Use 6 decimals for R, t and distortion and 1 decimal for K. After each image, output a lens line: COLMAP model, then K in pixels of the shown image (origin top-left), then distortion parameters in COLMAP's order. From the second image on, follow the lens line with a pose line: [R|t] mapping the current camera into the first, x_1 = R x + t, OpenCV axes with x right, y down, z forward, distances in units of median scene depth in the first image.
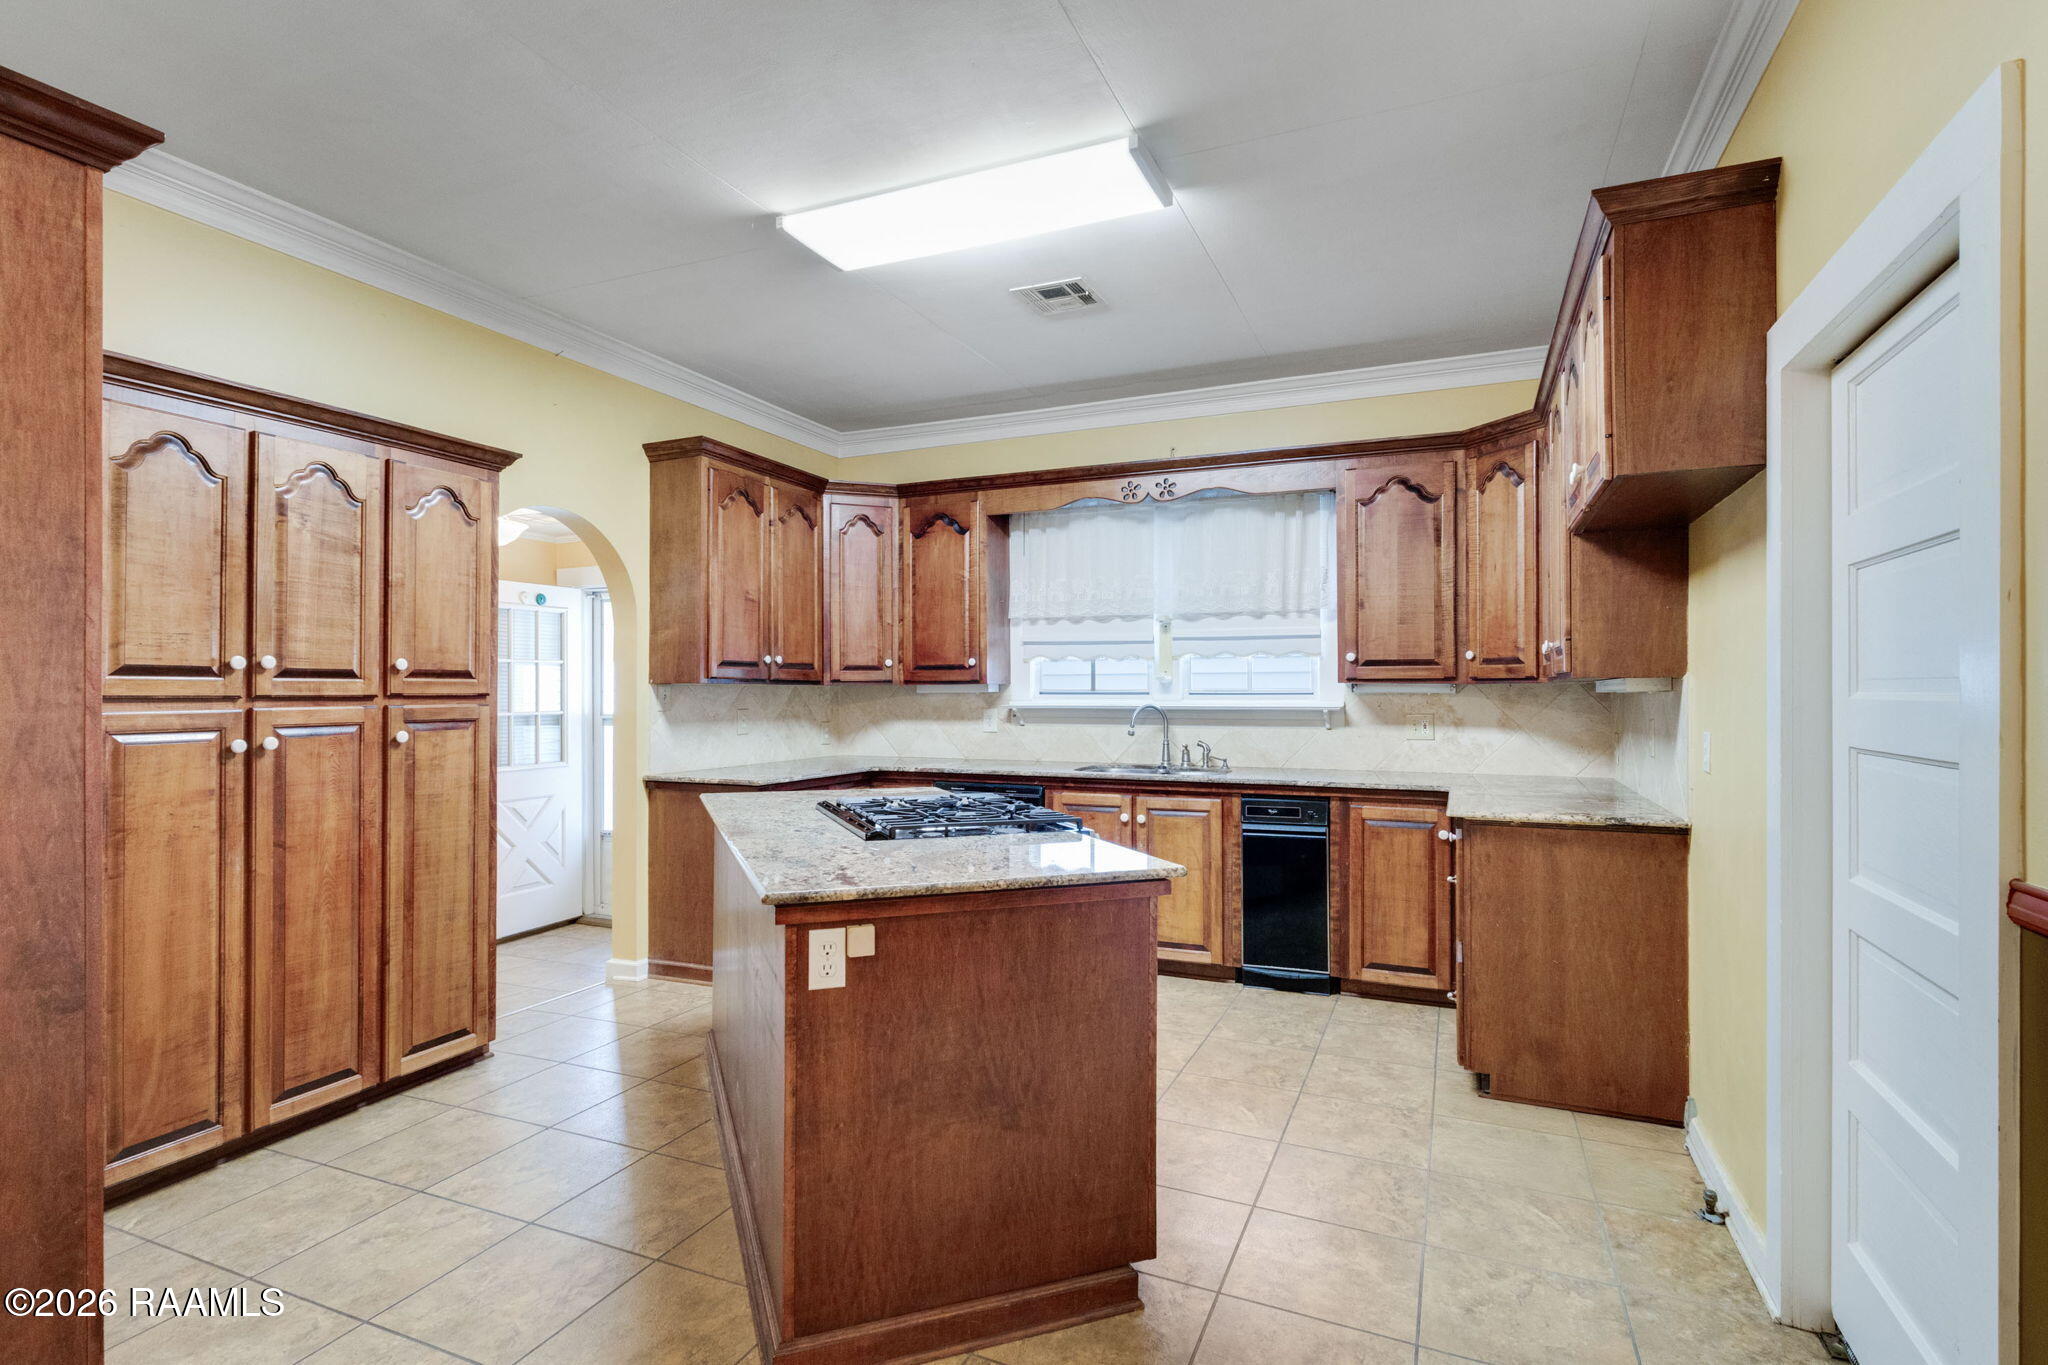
lens RADIAL K [[965.1, 0, 1029.7], [0, 965.1, 688.0], [0, 0, 1]] dist [-0.000026, 0.000018]
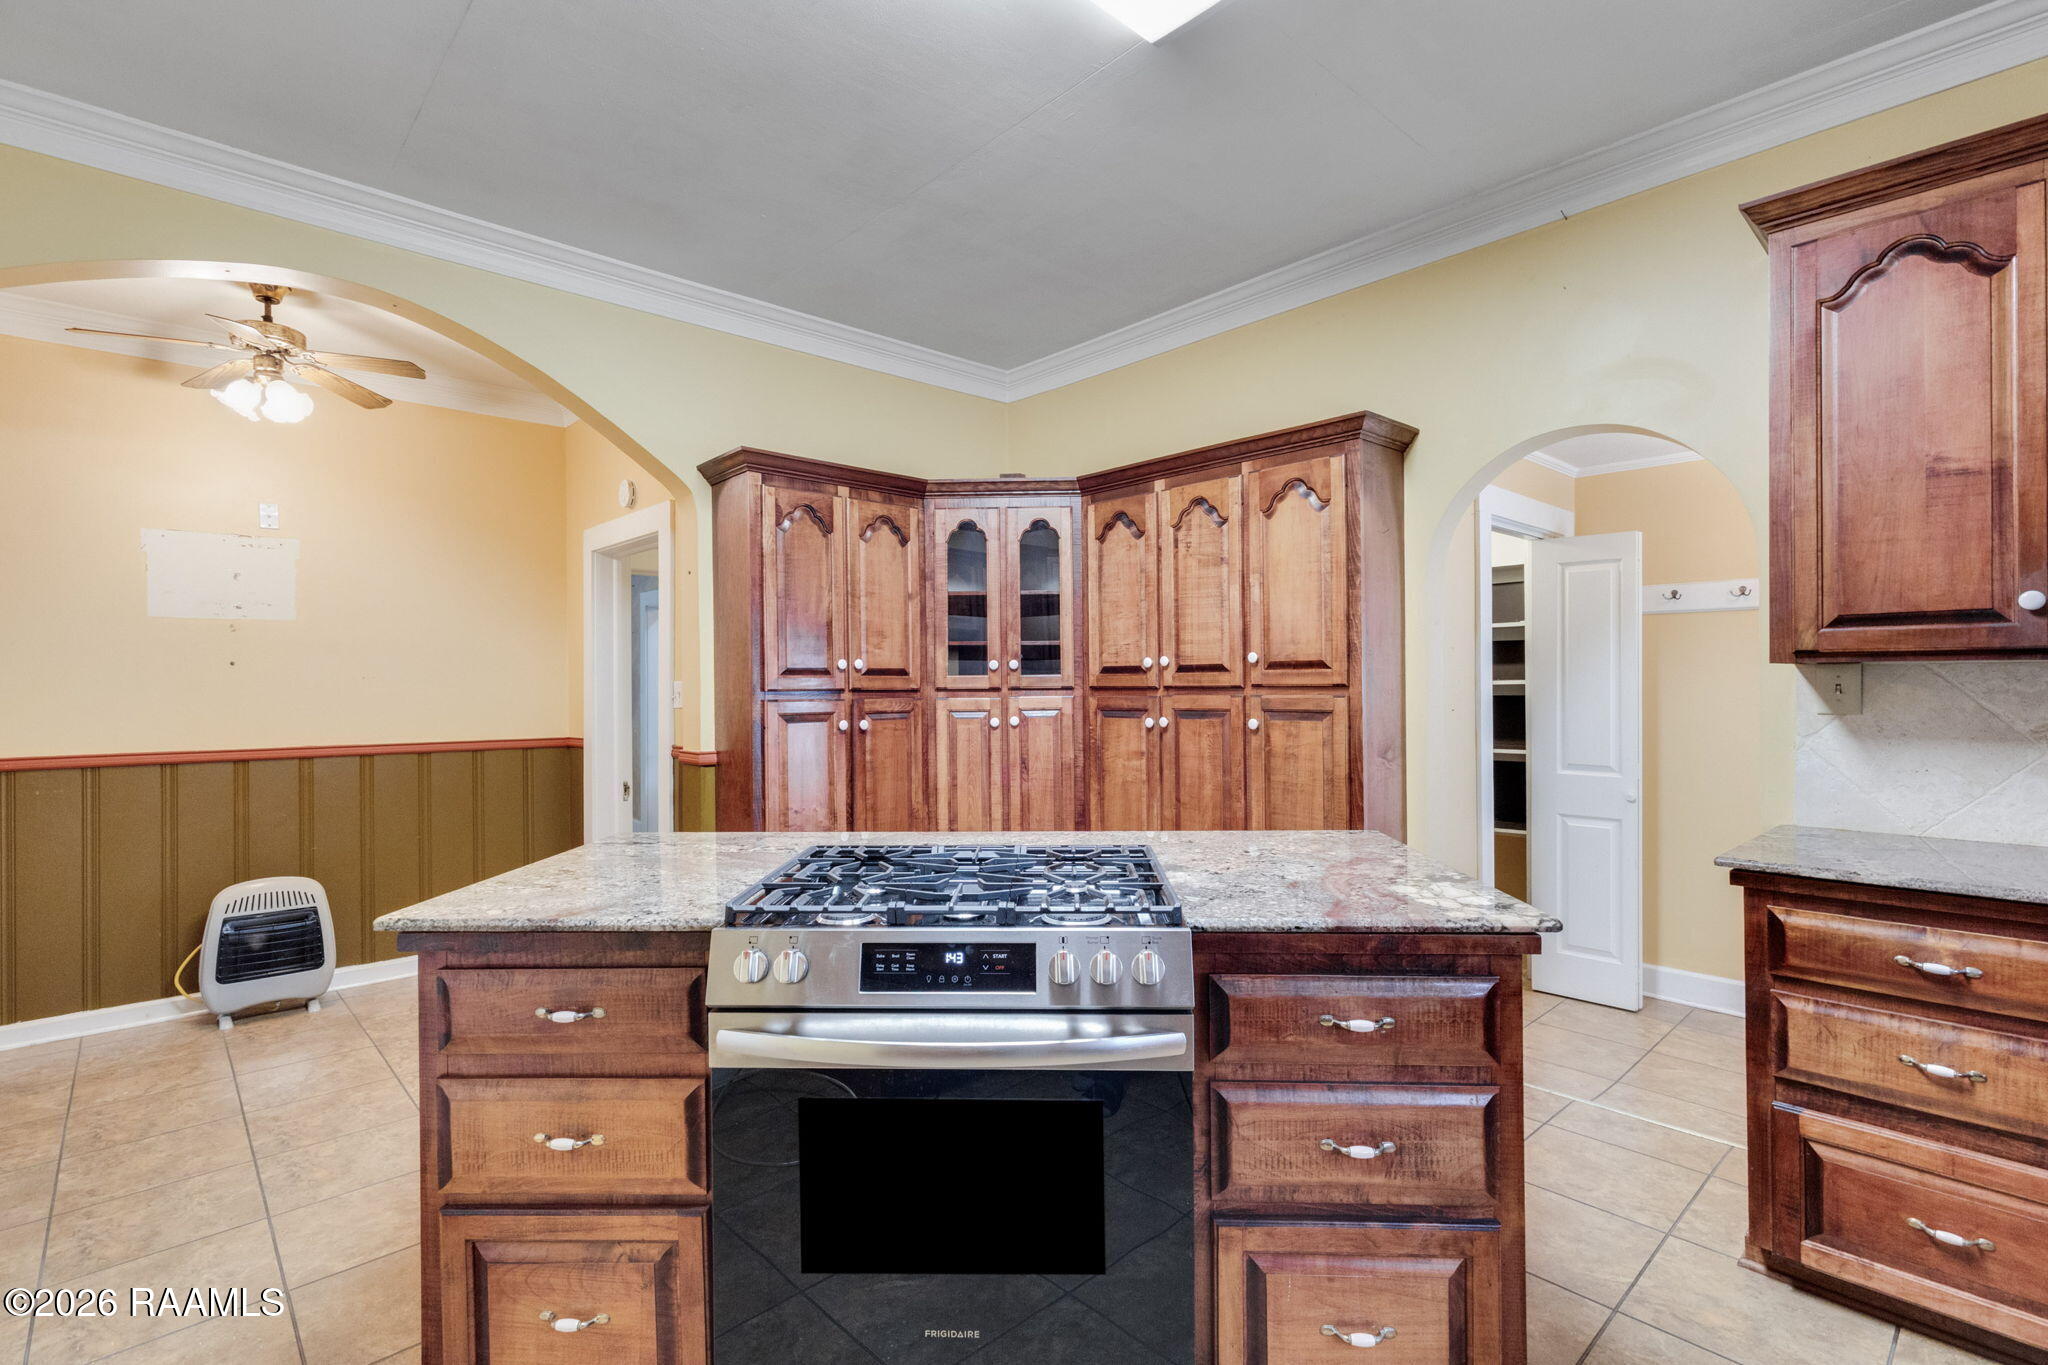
lens RADIAL K [[965.1, 0, 1025.9], [0, 965.1, 683.5], [0, 0, 1]] dist [-0.000026, 0.000018]
pose [[-0.401790, 0.005958, -0.915713, 0.449139], [0.014955, 0.999888, -0.000056, 0.000985], [0.915610, -0.013717, -0.401834, 1.194348]]
